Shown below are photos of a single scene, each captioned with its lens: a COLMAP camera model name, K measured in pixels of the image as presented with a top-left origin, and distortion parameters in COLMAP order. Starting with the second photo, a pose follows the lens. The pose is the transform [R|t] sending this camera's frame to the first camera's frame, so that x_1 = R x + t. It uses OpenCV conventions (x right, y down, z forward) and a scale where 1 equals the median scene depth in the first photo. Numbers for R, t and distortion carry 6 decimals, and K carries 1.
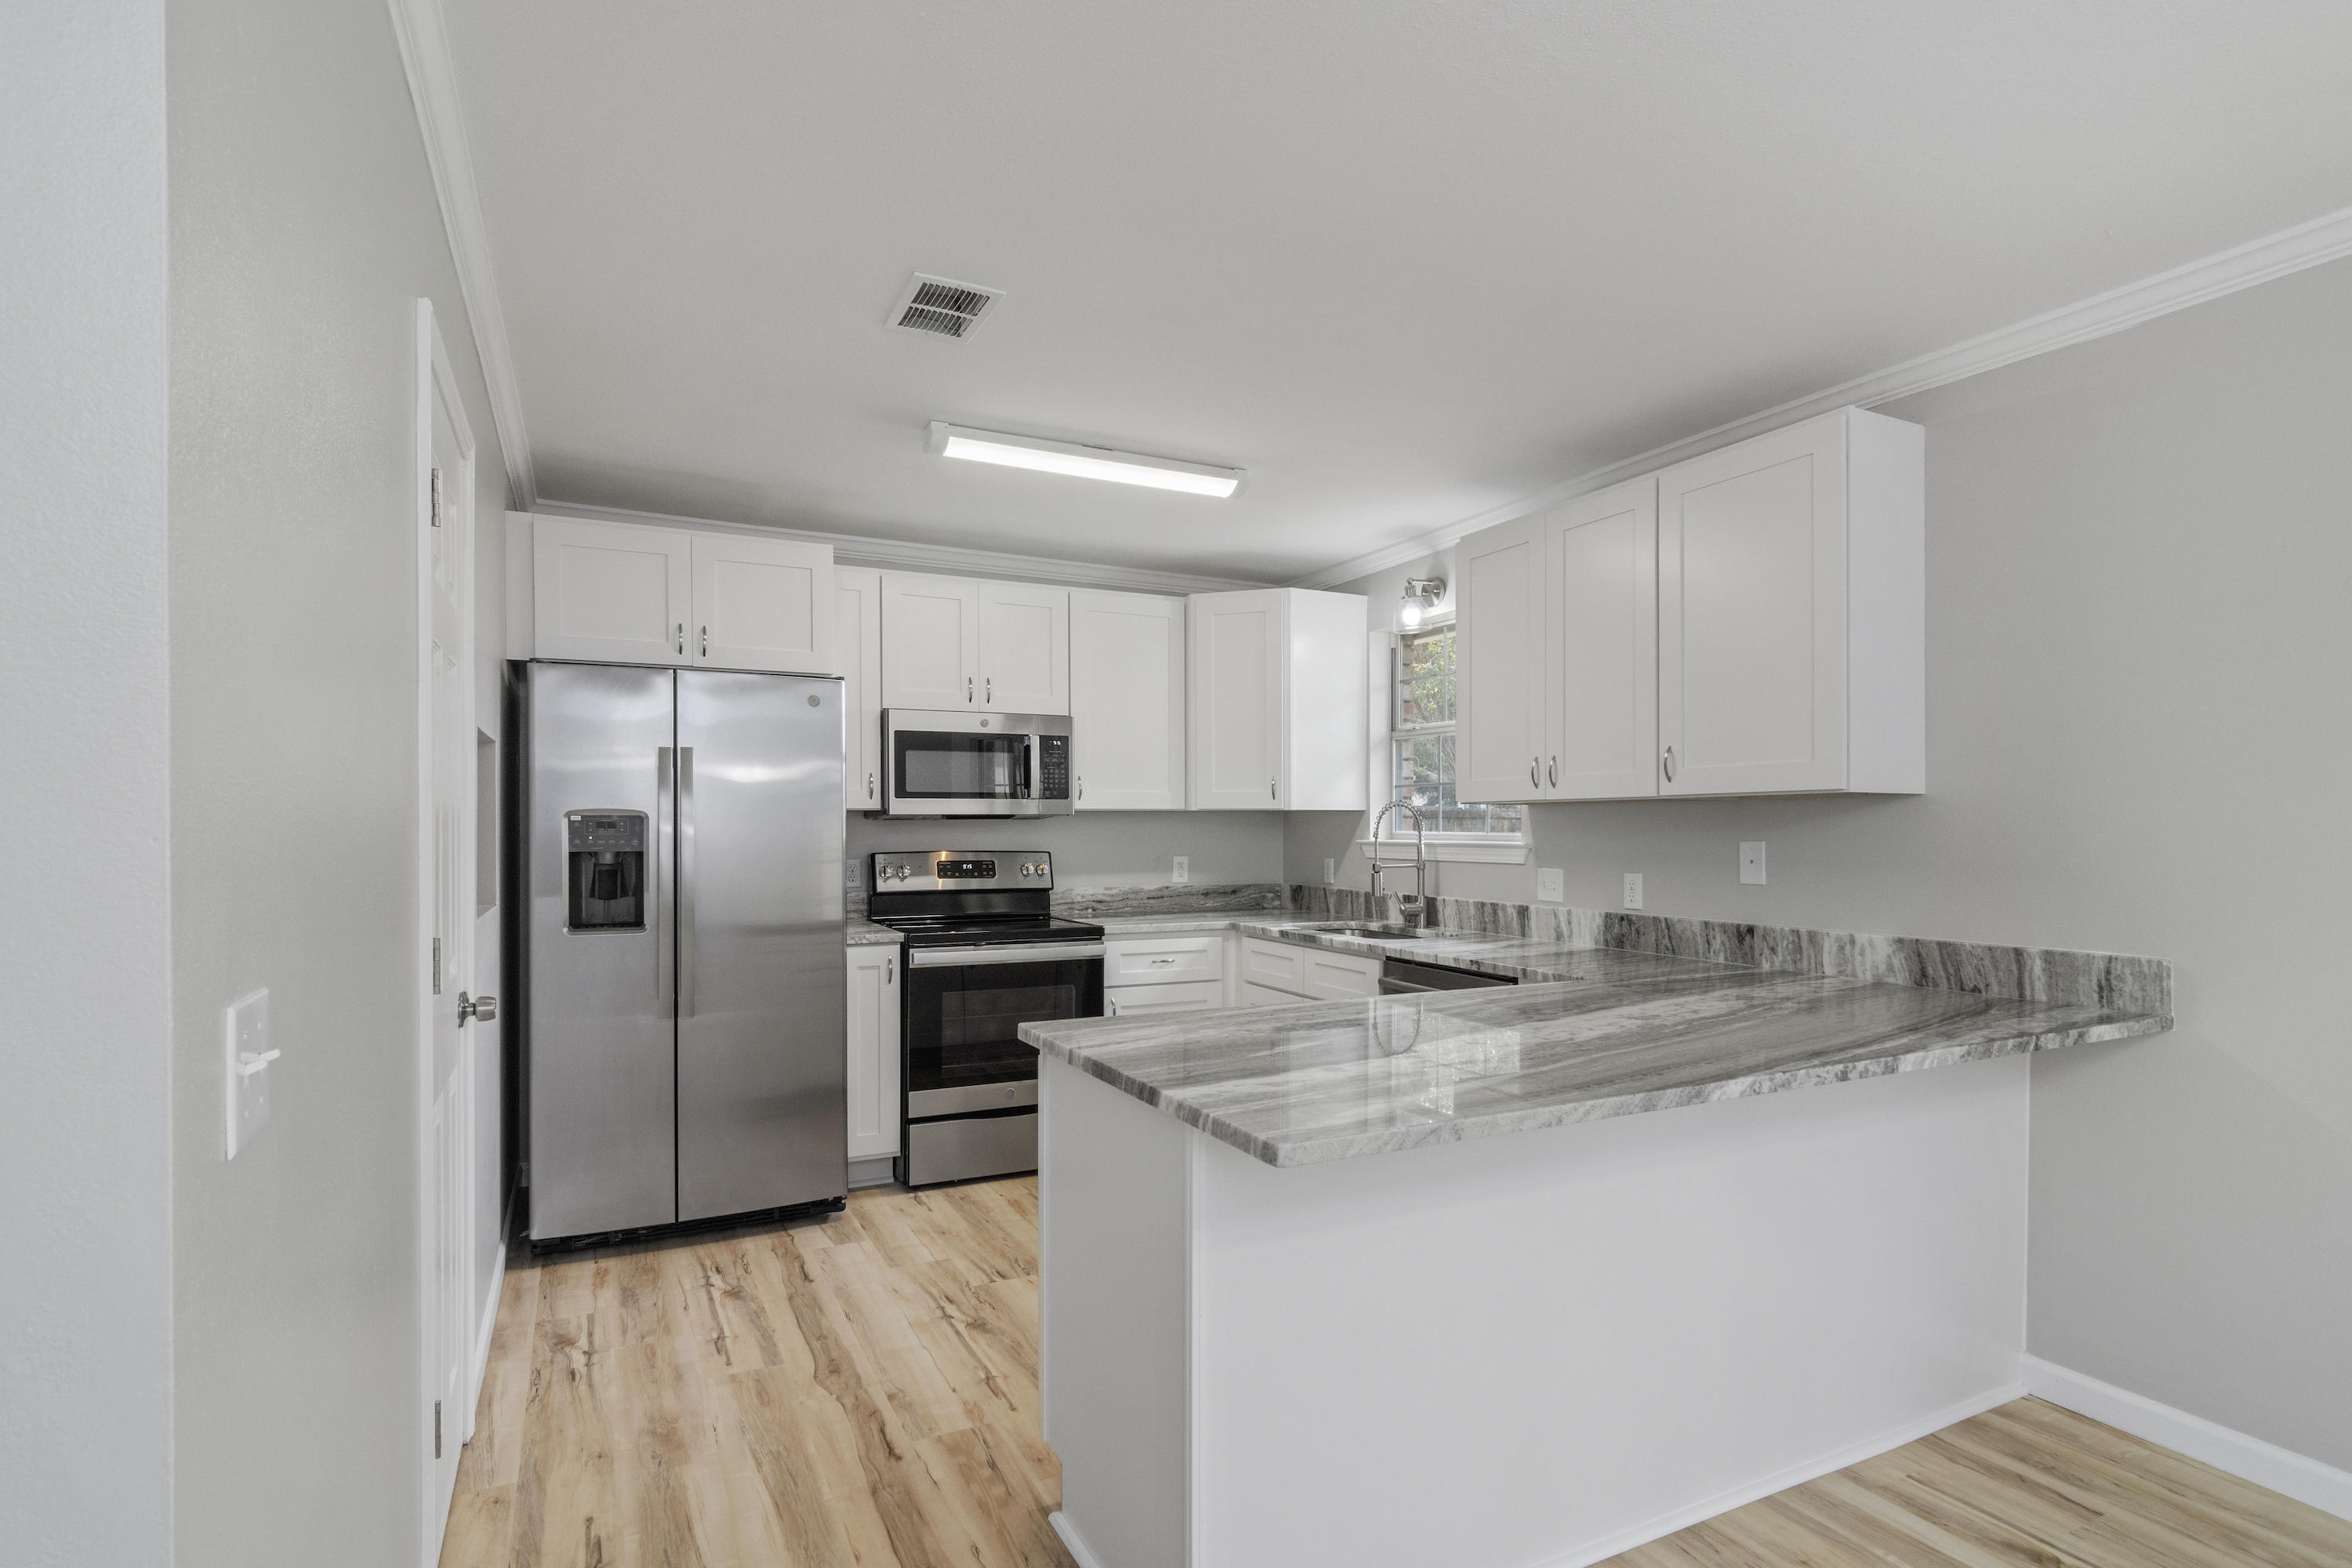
lens RADIAL K [[1071.6, 0, 1174.5], [0, 1071.6, 831.0], [0, 0, 1]] dist [-0.001347, 0.000550]
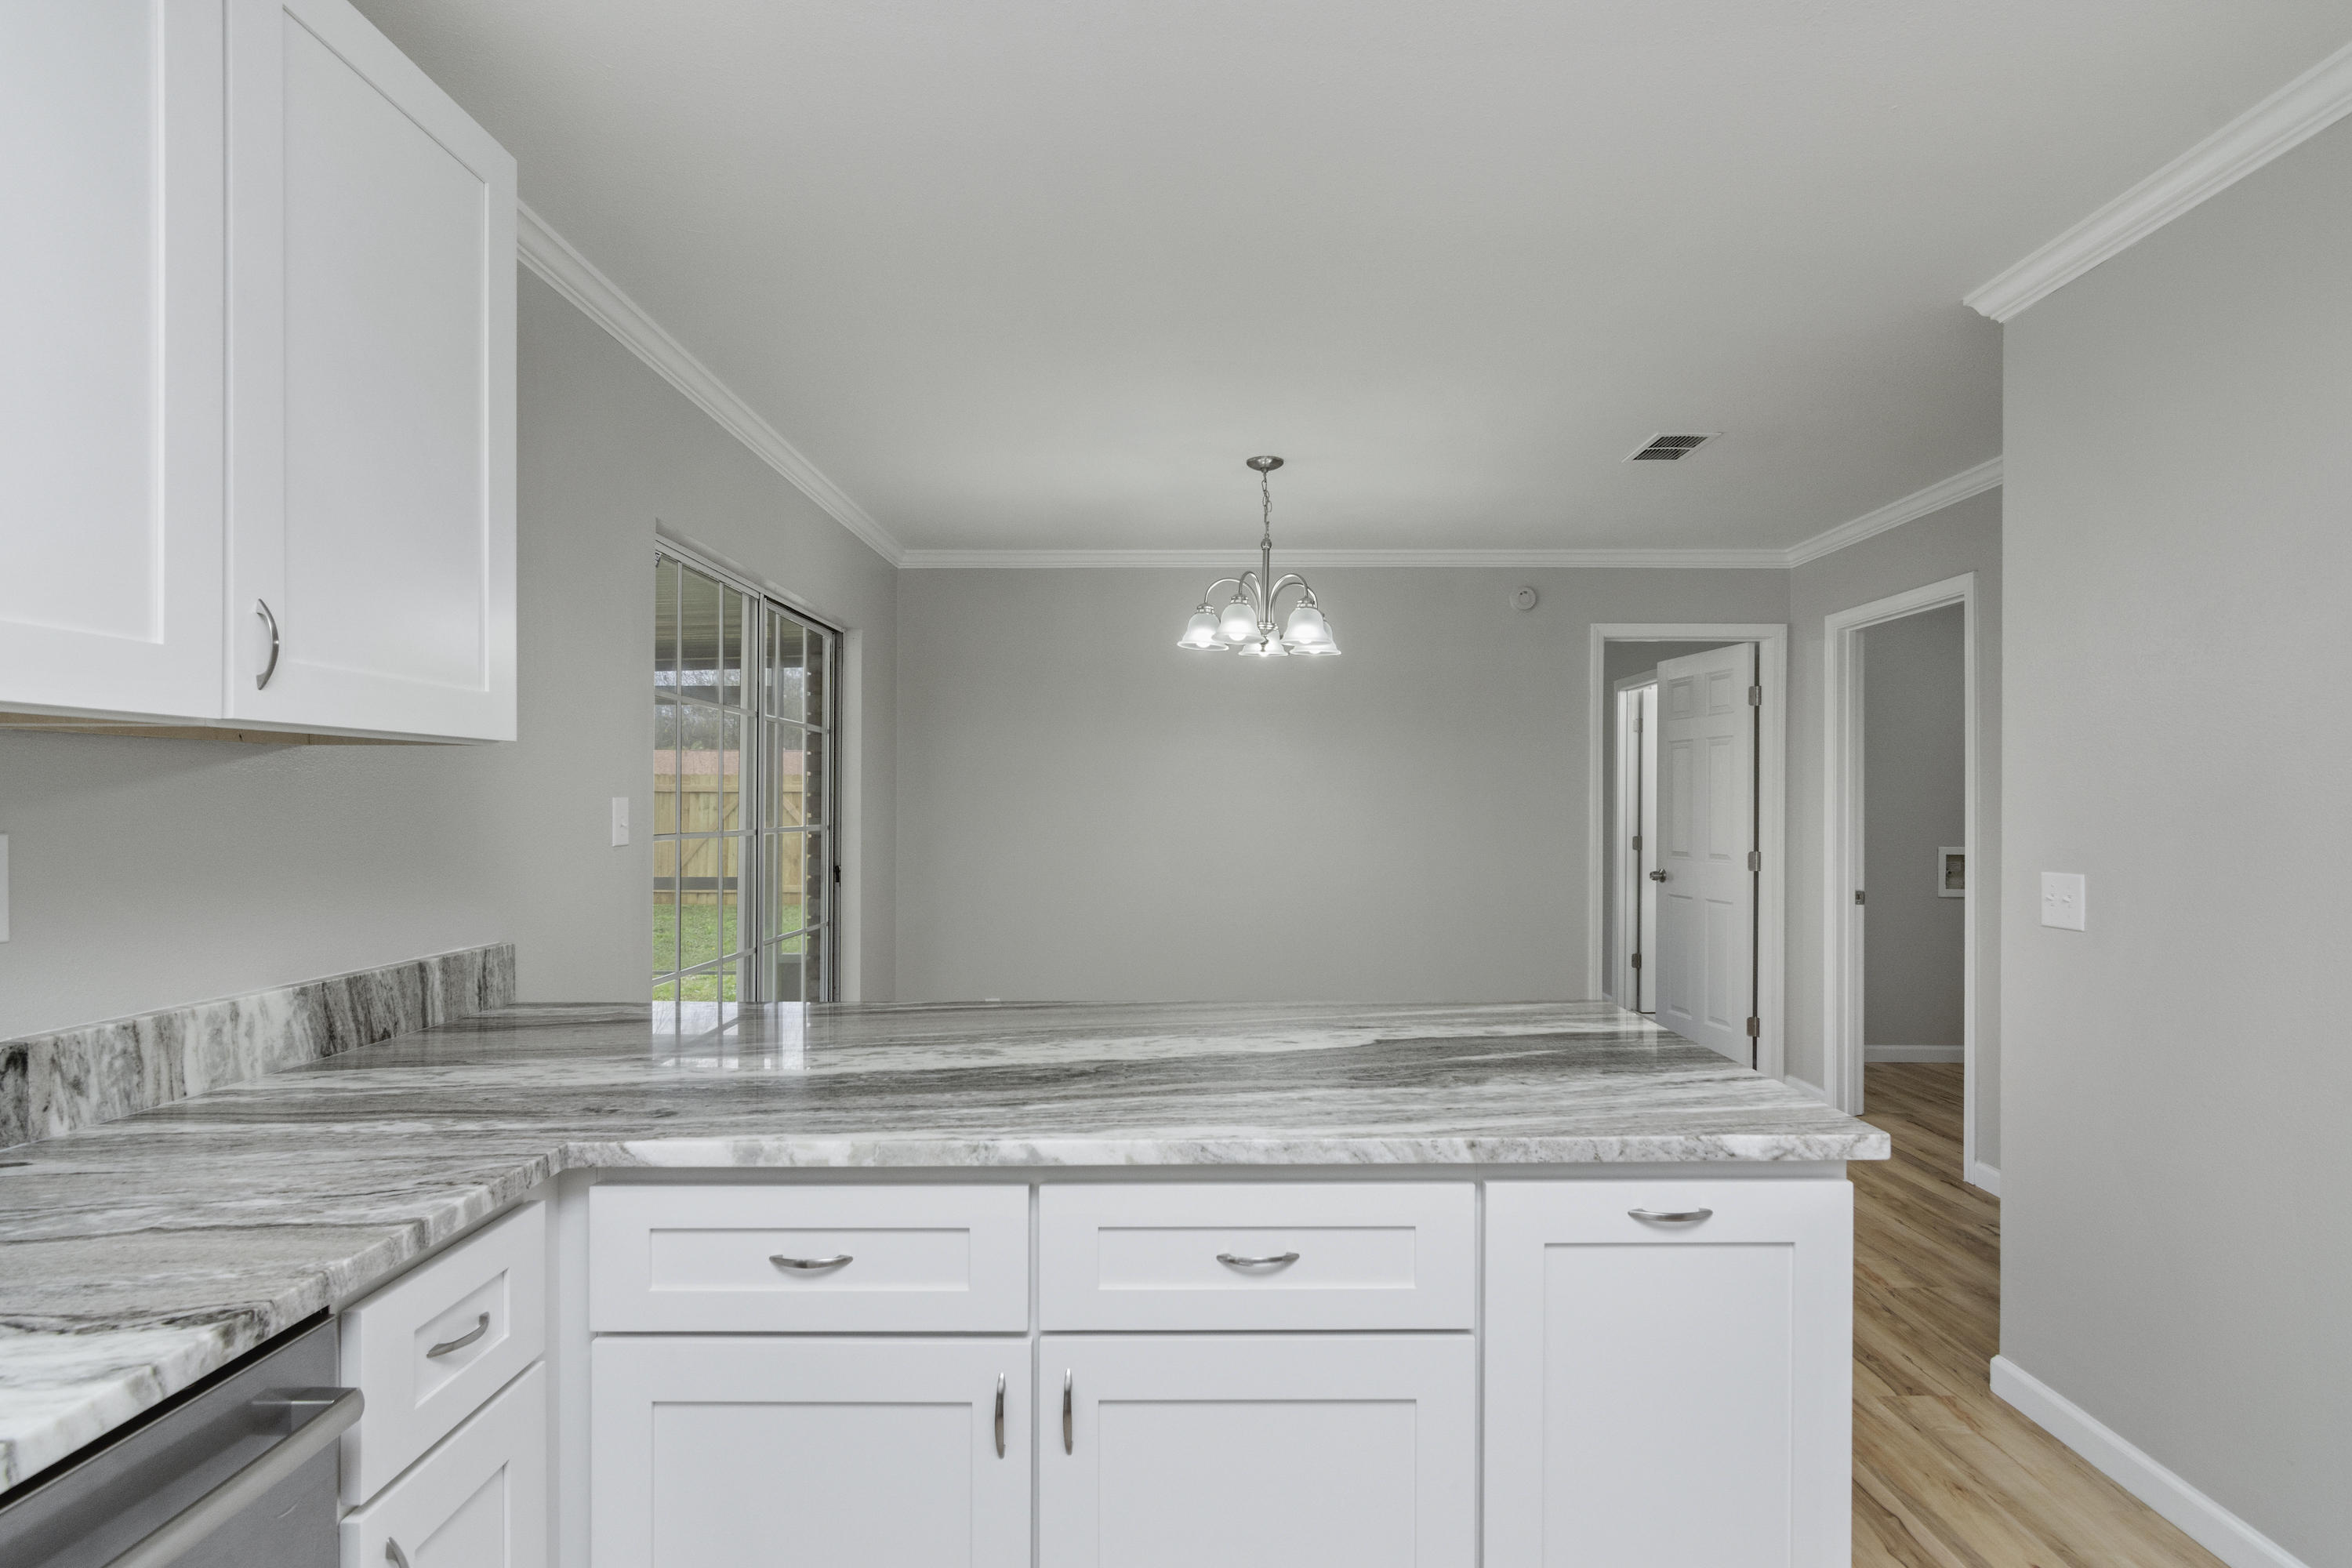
lens RADIAL K [[1131.5, 0, 1258.7], [0, 1131.5, 808.9], [0, 0, 1]] dist [0.002206, 0.001926]
pose [[-0.908657, -0.005238, 0.417510, -0.051700], [-0.001795, 0.999961, 0.008637, -0.003715], [-0.417539, 0.007098, -0.908631, 1.086511]]
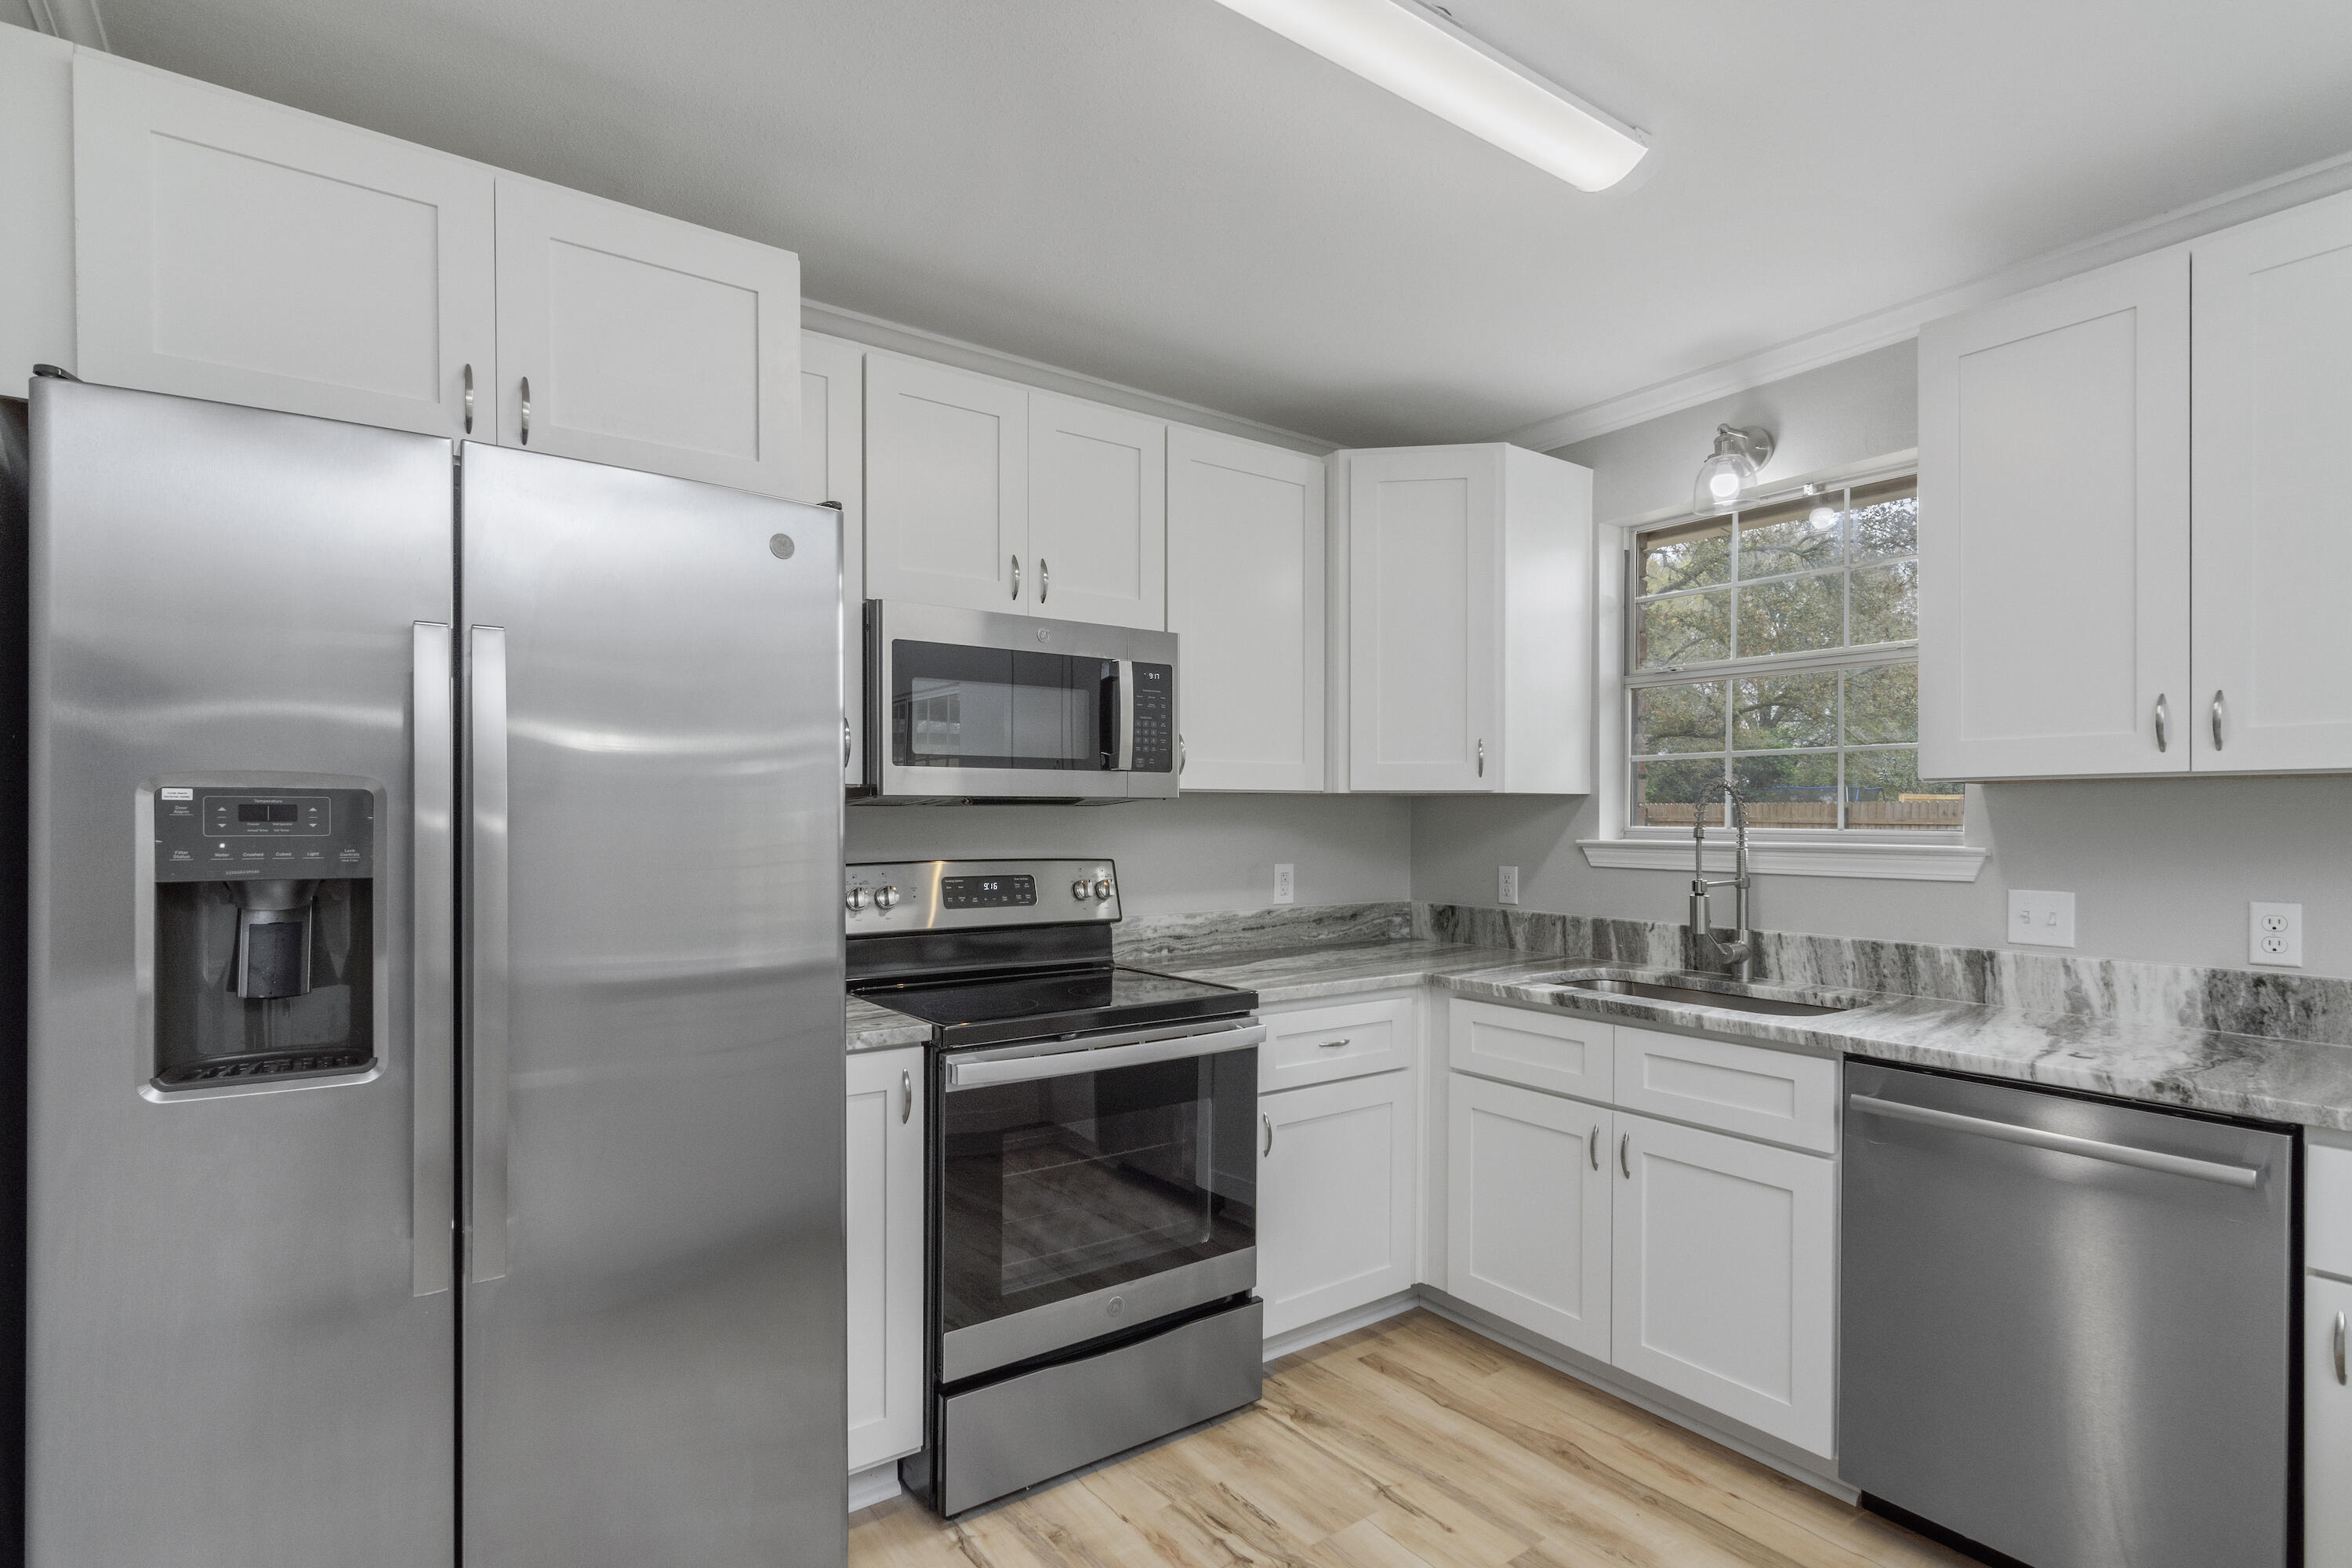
lens RADIAL K [[1079.5, 0, 1162.7], [0, 1079.5, 824.4], [0, 0, 1]] dist [0.000925, 0.000381]
pose [[0.987635, 0.001306, 0.156765, -0.259252], [-0.001544, 0.999998, 0.001400, -0.002279], [-0.156763, -0.001625, 0.987635, 0.540528]]
